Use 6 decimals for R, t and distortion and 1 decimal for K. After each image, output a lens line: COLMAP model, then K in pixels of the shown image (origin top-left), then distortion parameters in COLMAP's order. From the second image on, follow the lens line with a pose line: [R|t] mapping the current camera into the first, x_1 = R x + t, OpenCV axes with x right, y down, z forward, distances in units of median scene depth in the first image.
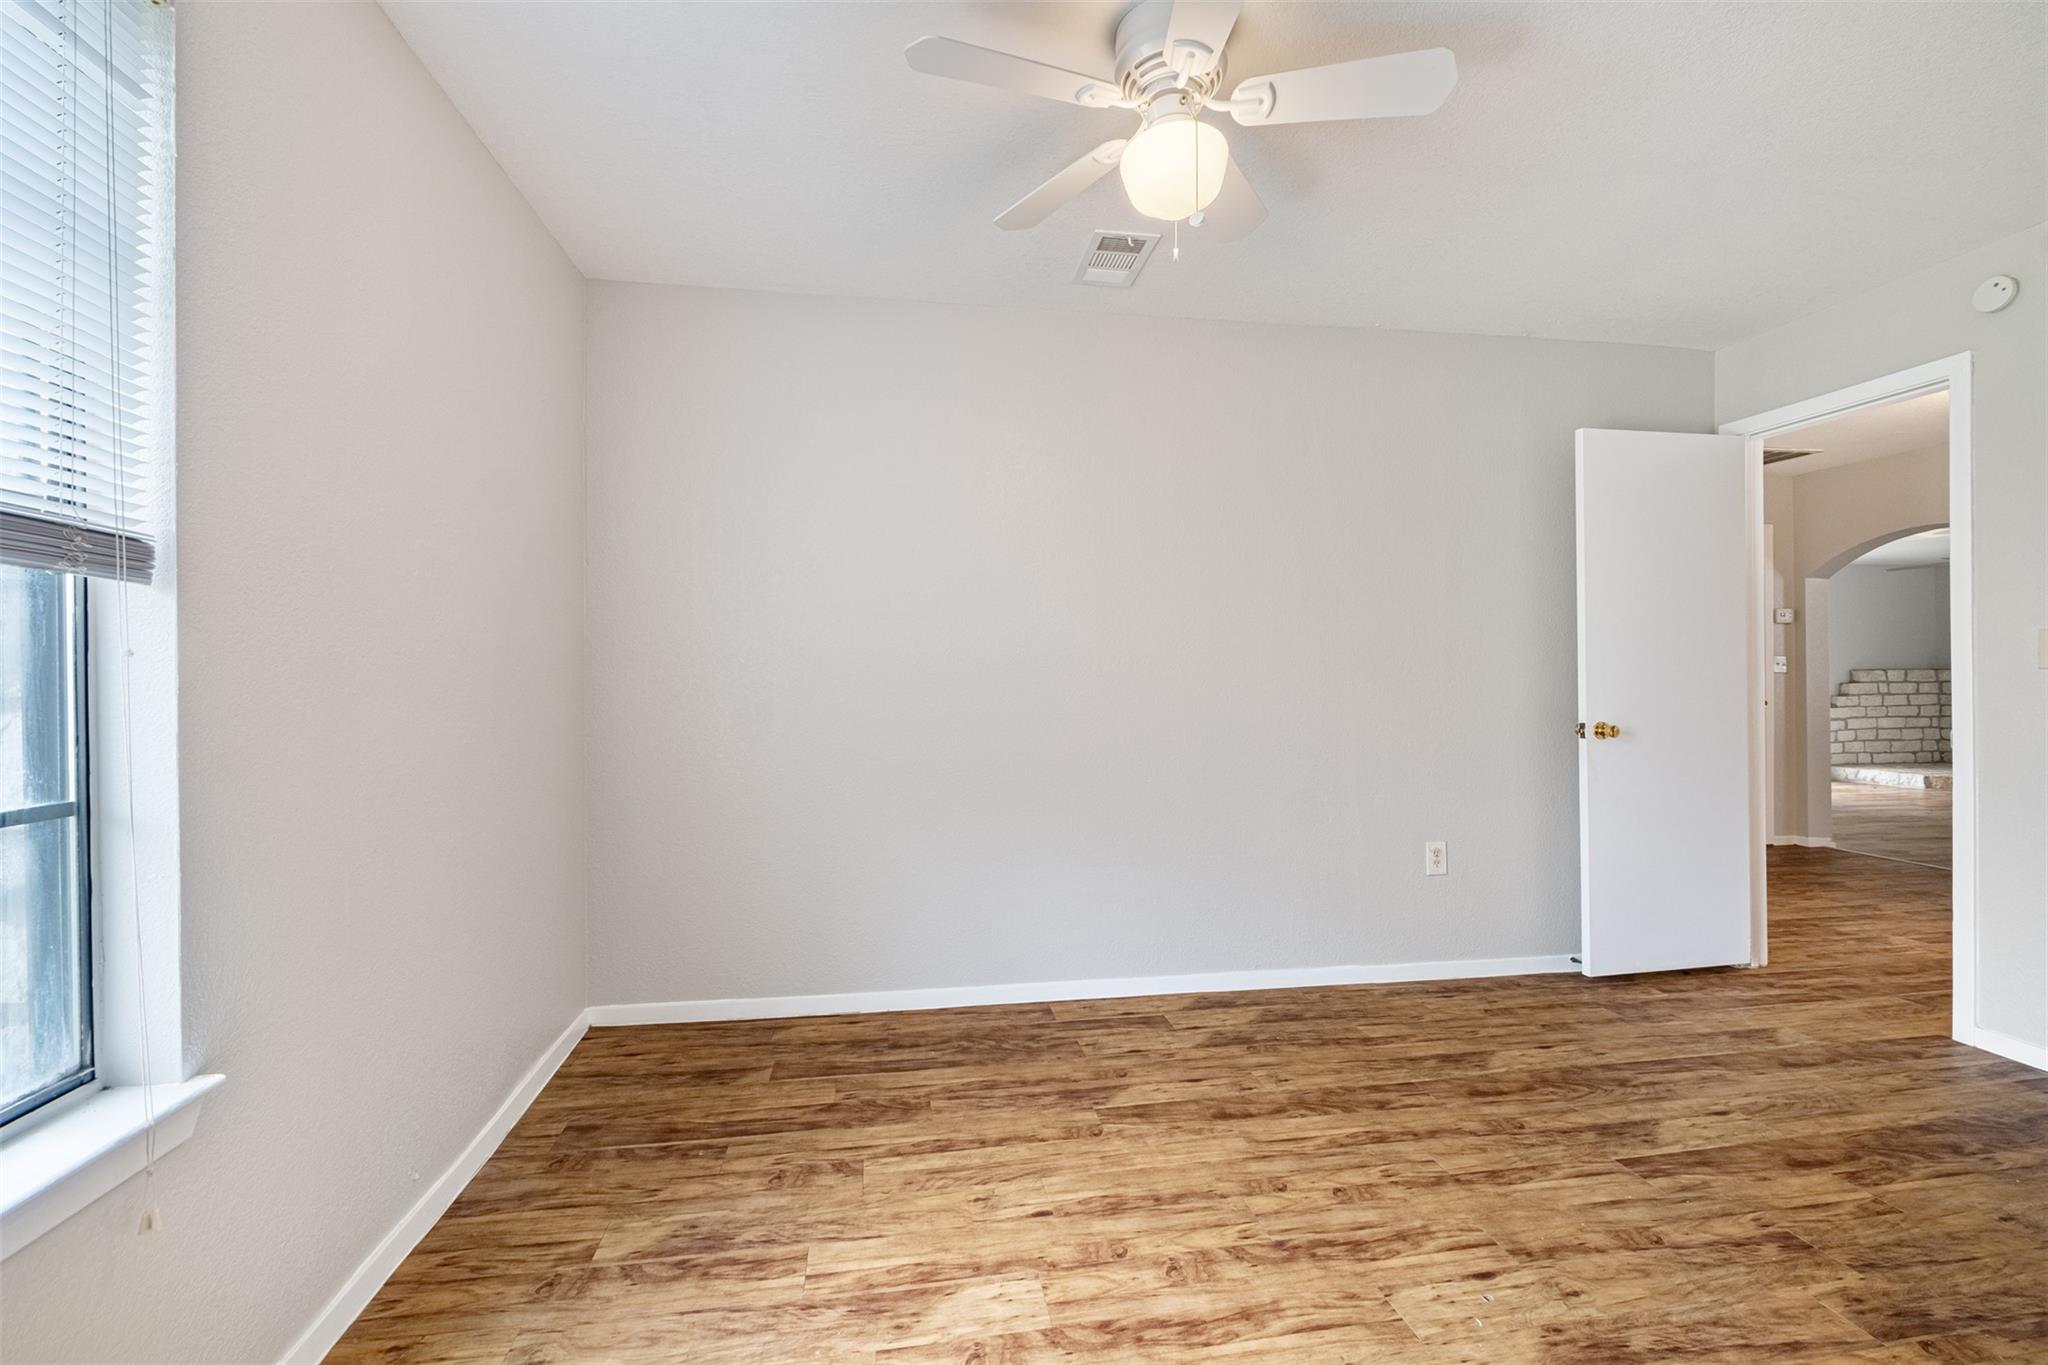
lens RADIAL K [[888.5, 0, 1019.5], [0, 888.5, 675.4], [0, 0, 1]] dist [-0.003700, -0.001859]
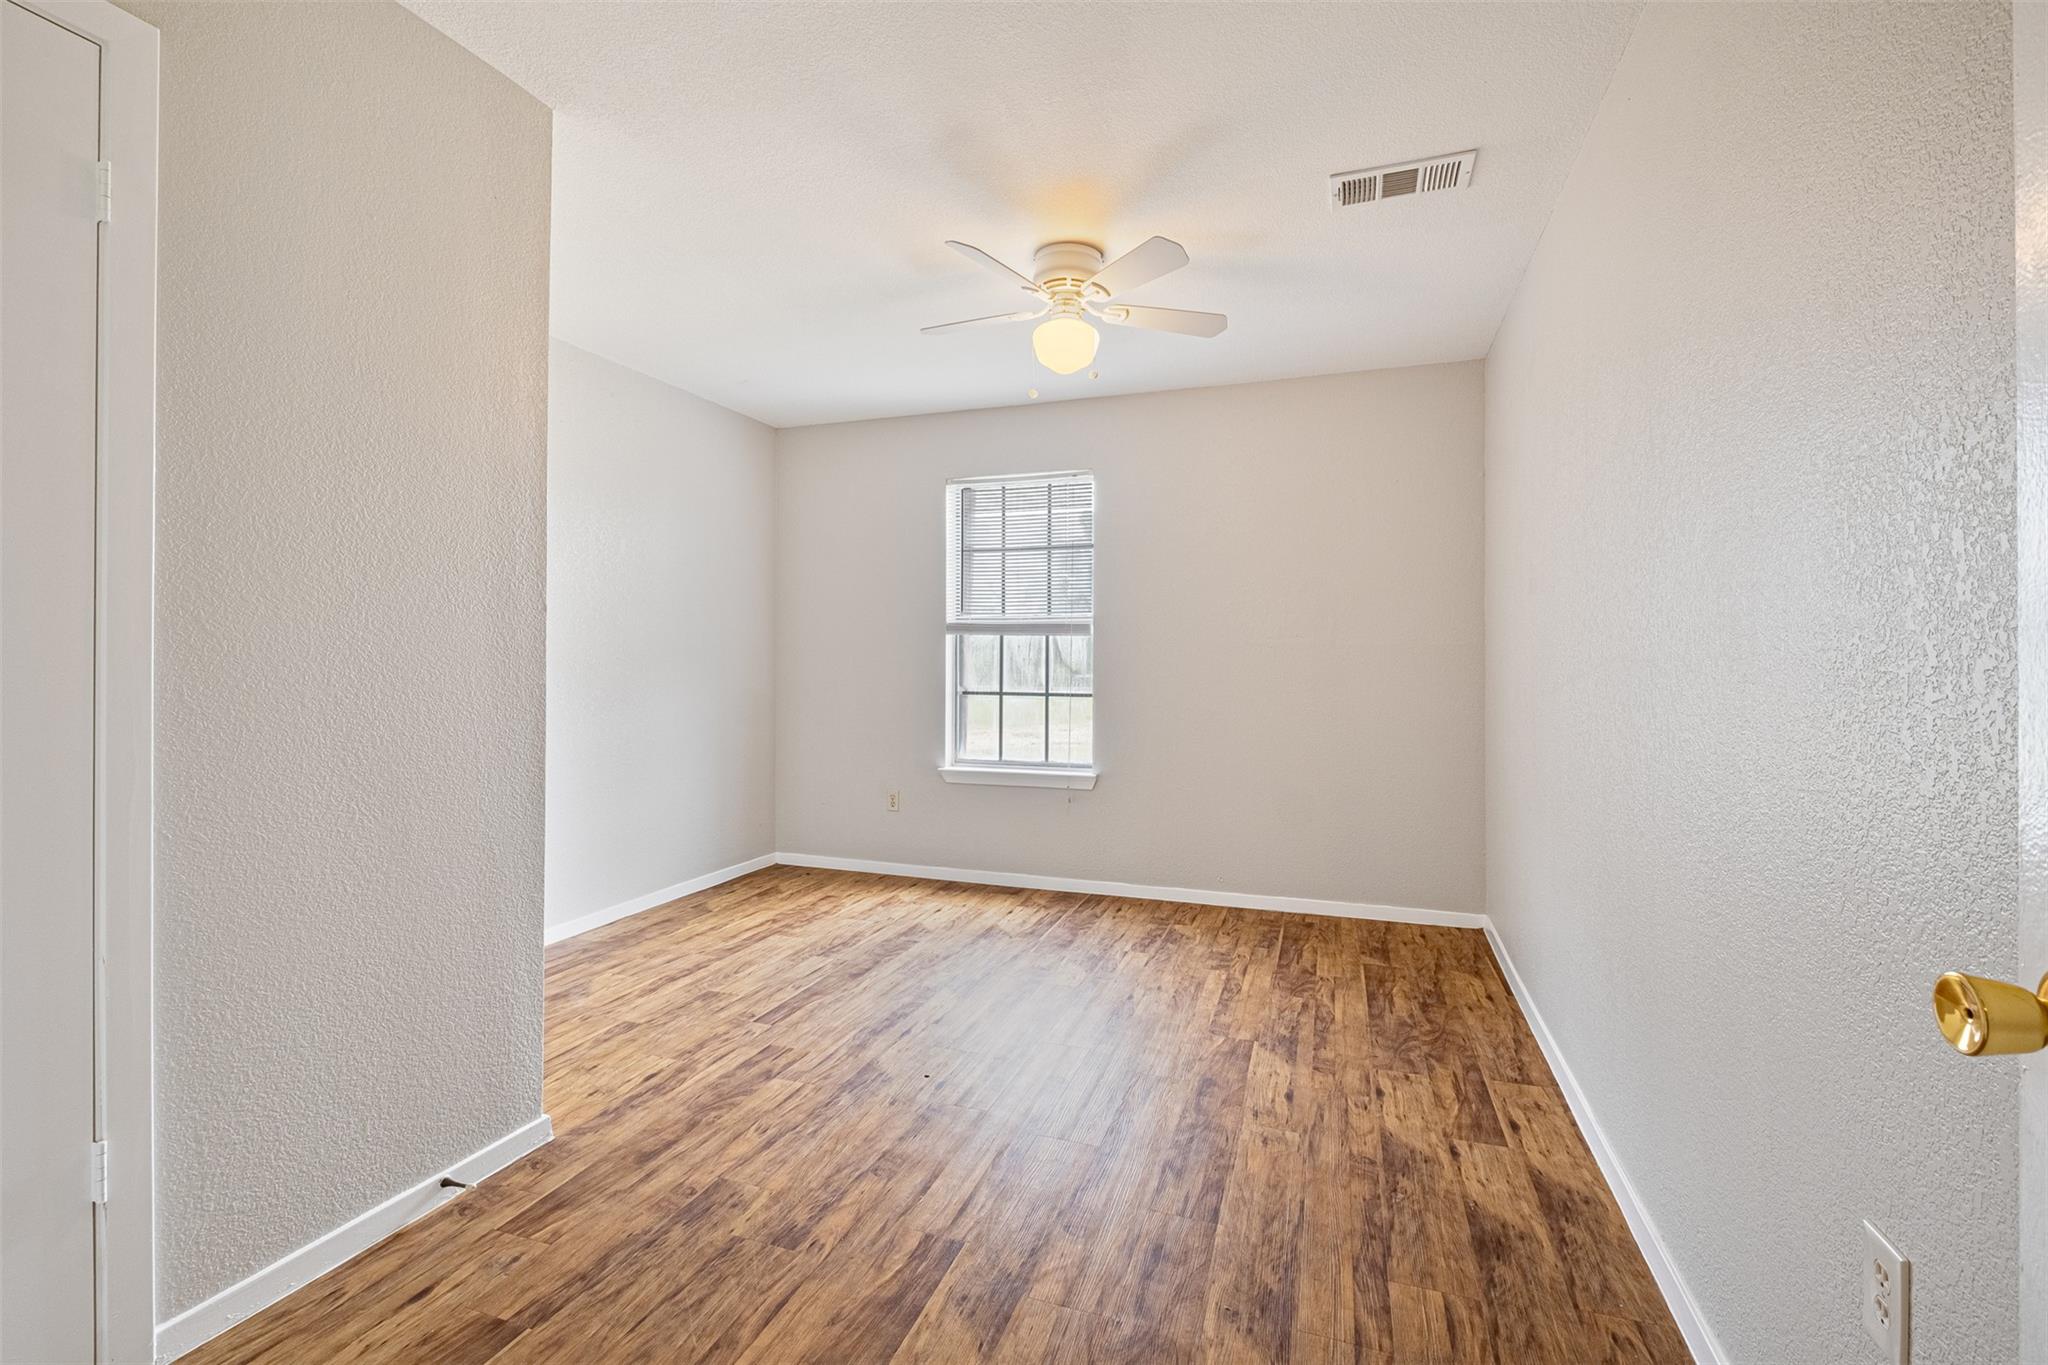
lens RADIAL K [[888.5, 0, 1021.5], [0, 888.5, 669.7], [0, 0, 1]] dist [-0.003700, -0.001859]
pose [[-0.469276, 0.009409, -0.883002, 1.244161], [-0.005490, 0.999893, 0.013573, 0.005820], [0.883035, 0.011217, -0.469174, 1.298532]]
